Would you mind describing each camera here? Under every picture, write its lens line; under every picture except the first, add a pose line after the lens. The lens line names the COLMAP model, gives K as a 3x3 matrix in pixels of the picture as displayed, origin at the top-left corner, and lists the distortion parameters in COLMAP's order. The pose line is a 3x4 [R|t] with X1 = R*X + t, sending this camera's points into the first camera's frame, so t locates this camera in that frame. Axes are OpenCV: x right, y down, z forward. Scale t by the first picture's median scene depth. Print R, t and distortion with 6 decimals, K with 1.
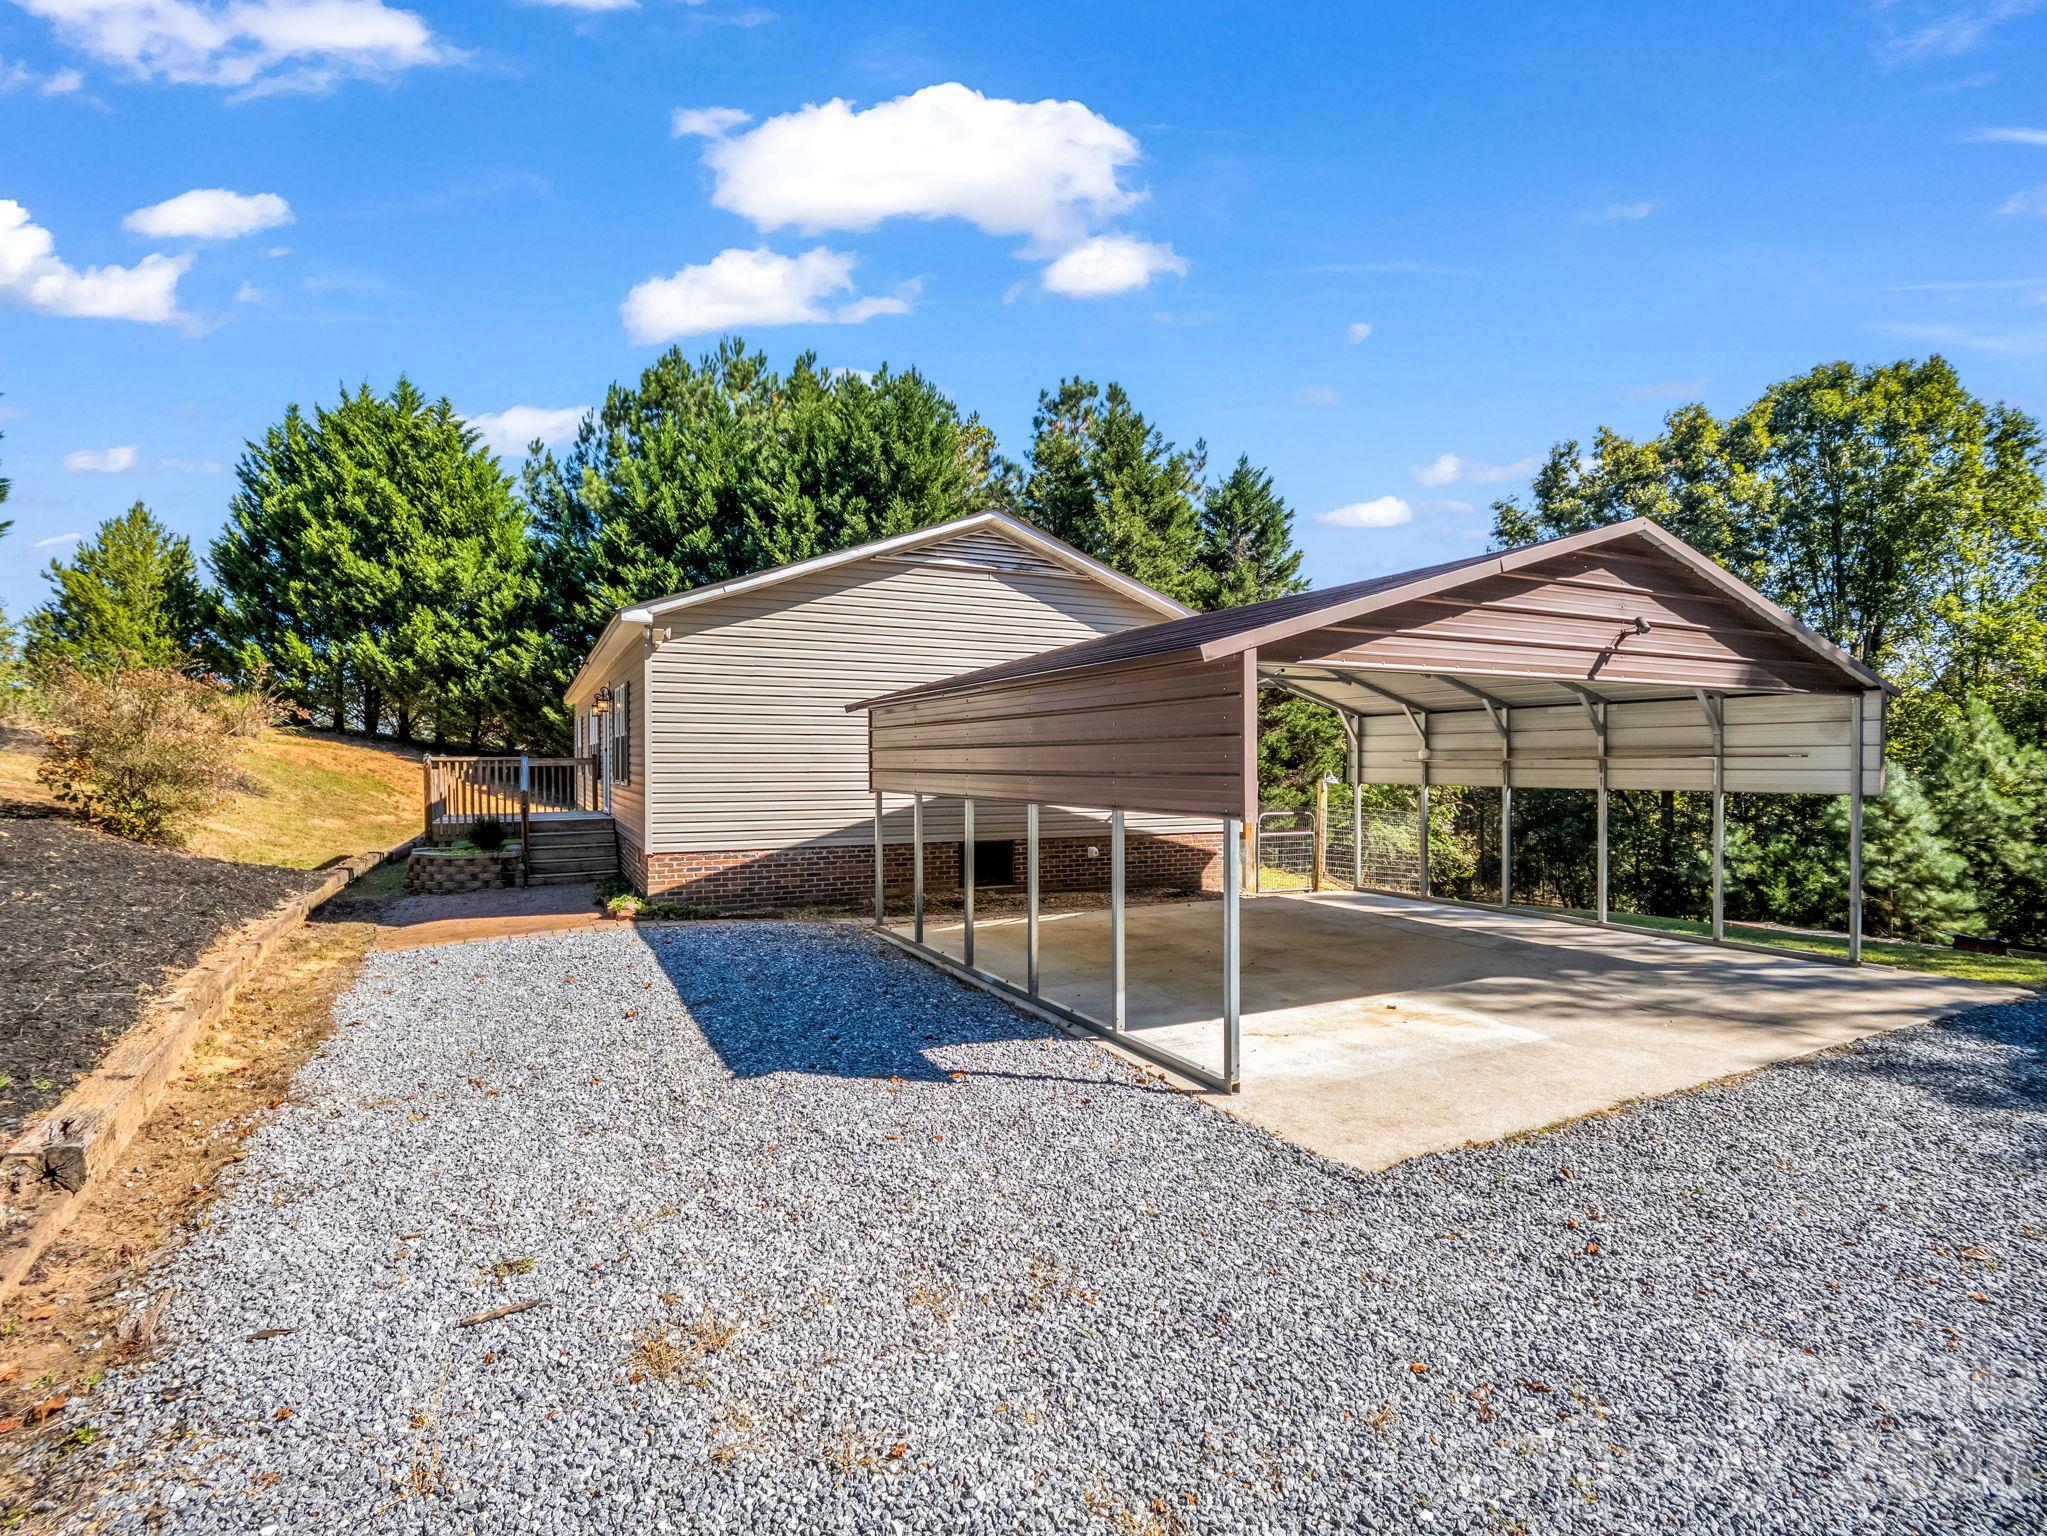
lens RADIAL K [[1022.3, 0, 995.7], [0, 1022.3, 786.0], [0, 0, 1]] dist [-0.021454, 0.002063]
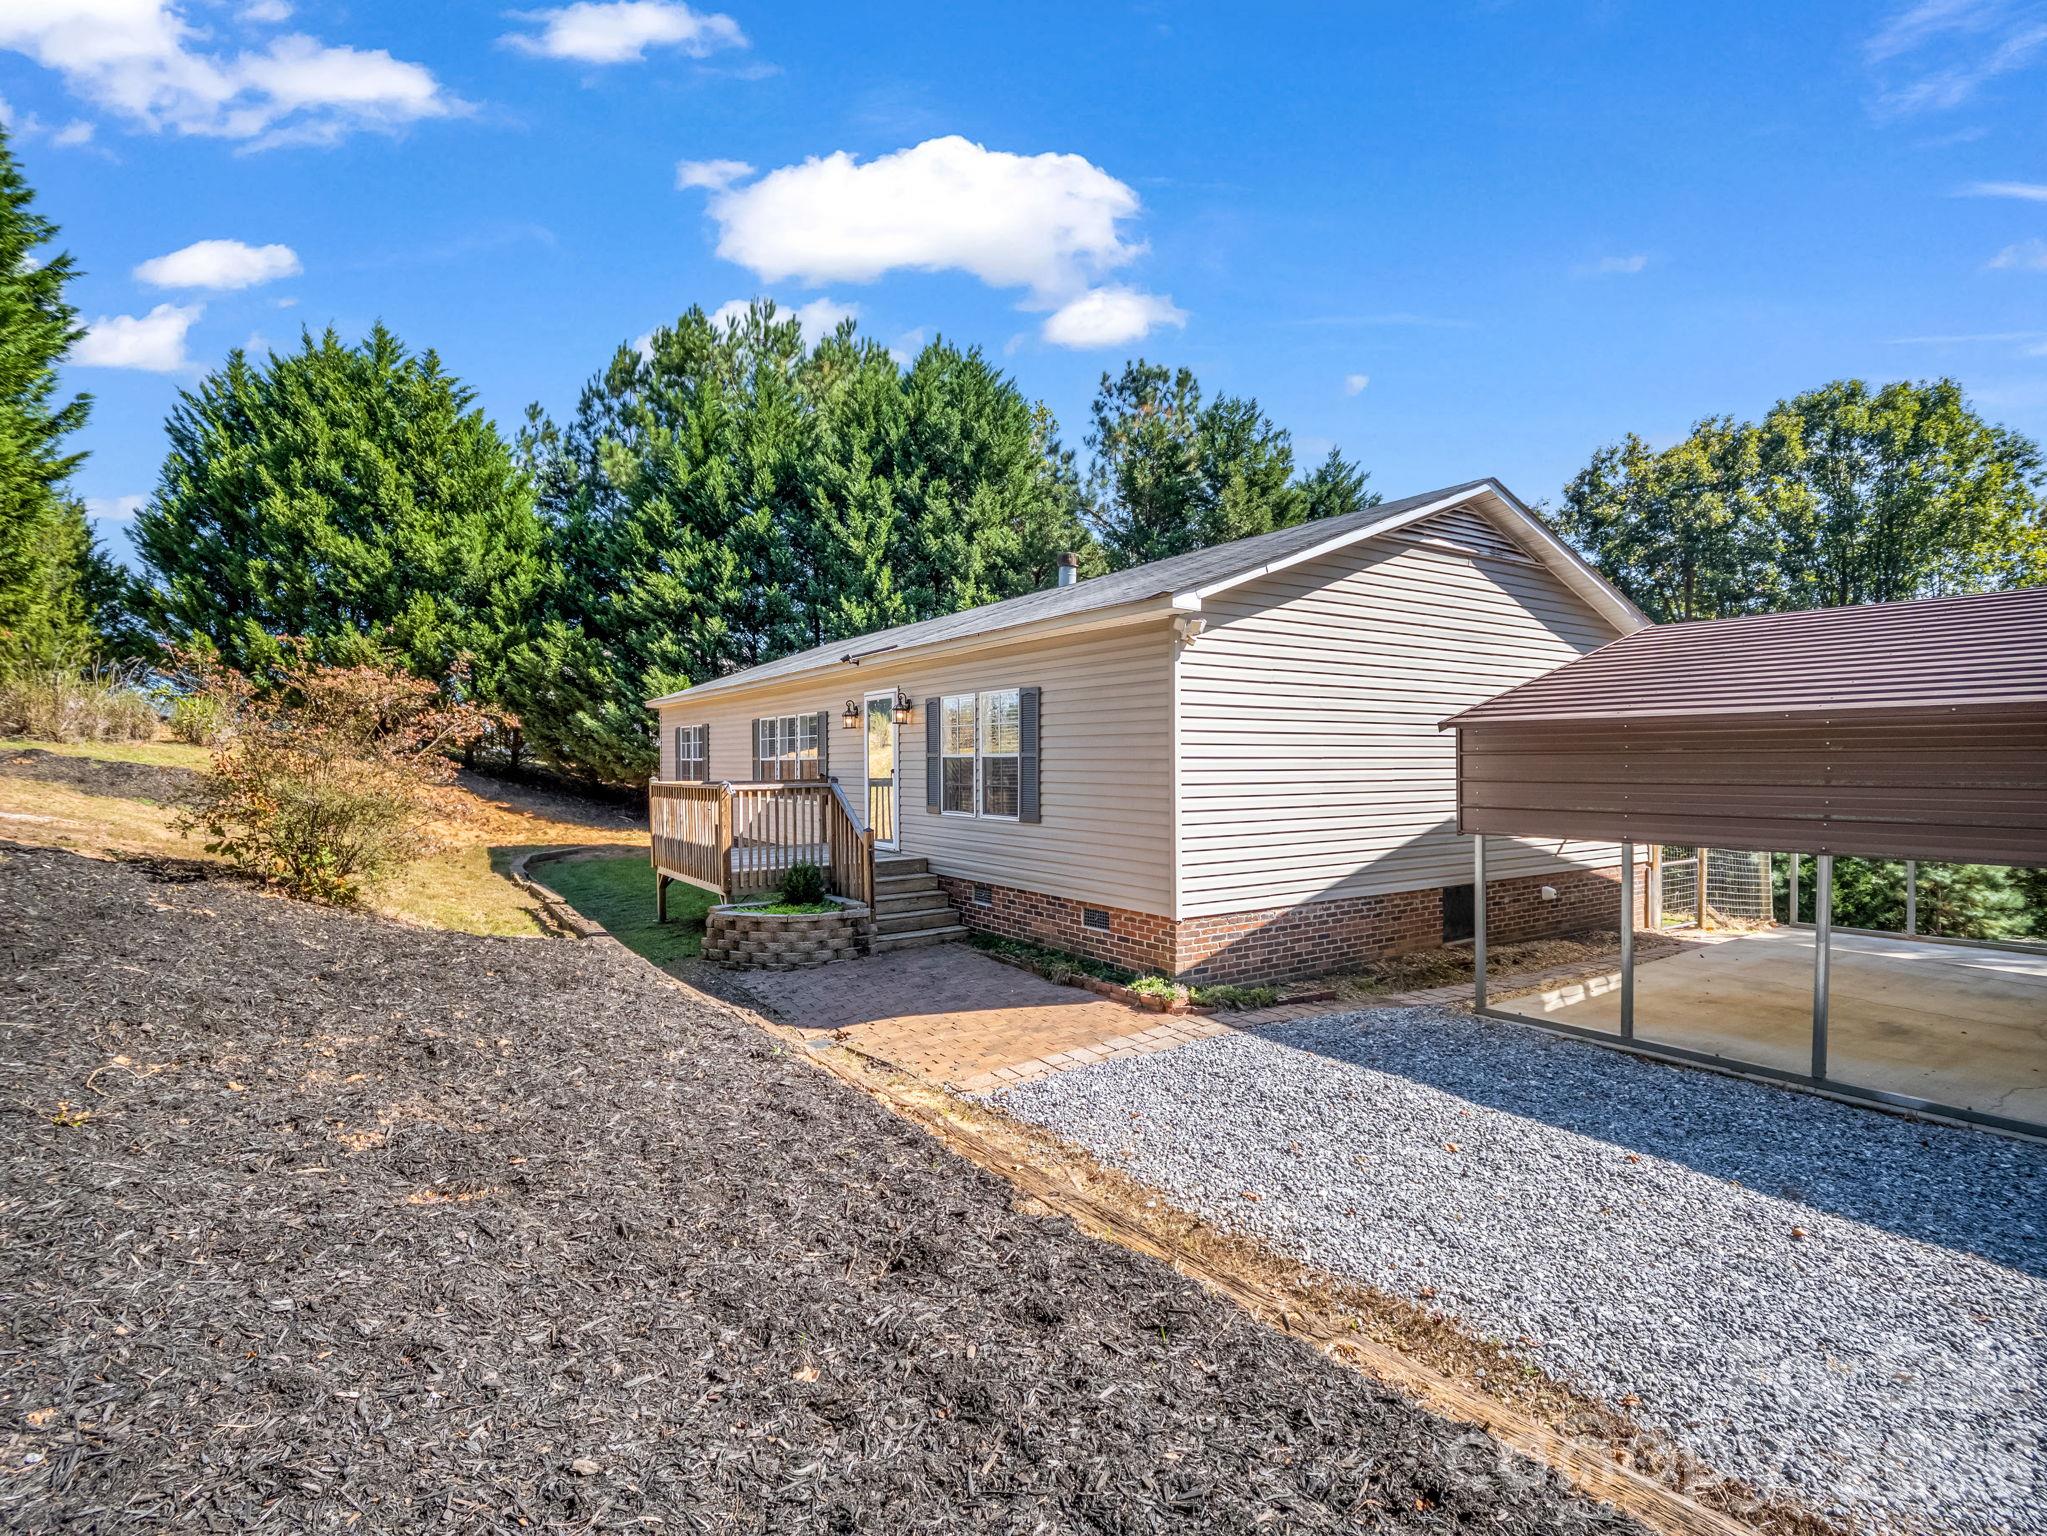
lens RADIAL K [[1022.3, 0, 1021.0], [0, 1022.3, 802.9], [0, 0, 1]] dist [-0.021454, 0.002063]
pose [[0.991648, -0.009275, 0.128640, -0.174457], [0.007220, 0.999839, 0.016431, -0.010417], [-0.128772, -0.015365, 0.991555, 0.087517]]
